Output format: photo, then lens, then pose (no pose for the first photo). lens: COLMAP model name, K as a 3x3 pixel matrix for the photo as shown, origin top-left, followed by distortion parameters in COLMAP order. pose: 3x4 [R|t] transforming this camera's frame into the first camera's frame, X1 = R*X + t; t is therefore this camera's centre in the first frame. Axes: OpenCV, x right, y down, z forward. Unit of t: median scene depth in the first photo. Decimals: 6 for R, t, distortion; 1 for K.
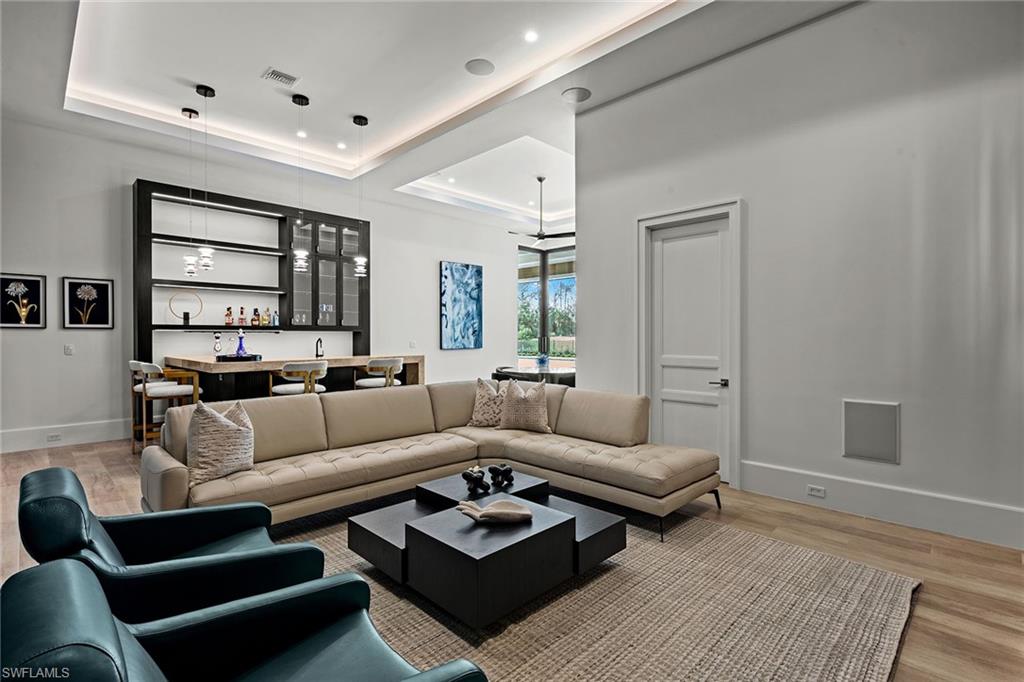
lens RADIAL K [[484.4, 0, 516.2], [0, 484.4, 342.3], [0, 0, 1]] dist [-0.000080, 0.000742]
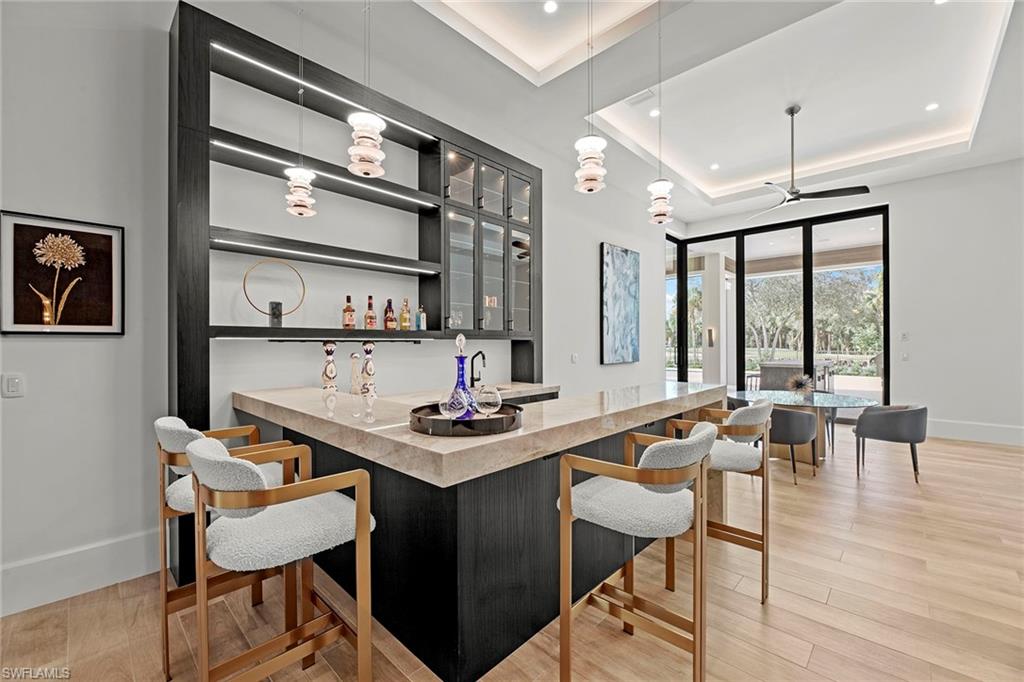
lens RADIAL K [[420.3, 0, 512.3], [0, 420.3, 344.6], [0, 0, 1]] dist [0.001568, -0.001419]
pose [[0.999932, 0.000222, 0.011681, -0.423542], [-0.000125, 0.999966, -0.008265, -0.014411], [-0.011683, 0.008263, 0.999898, 0.540320]]
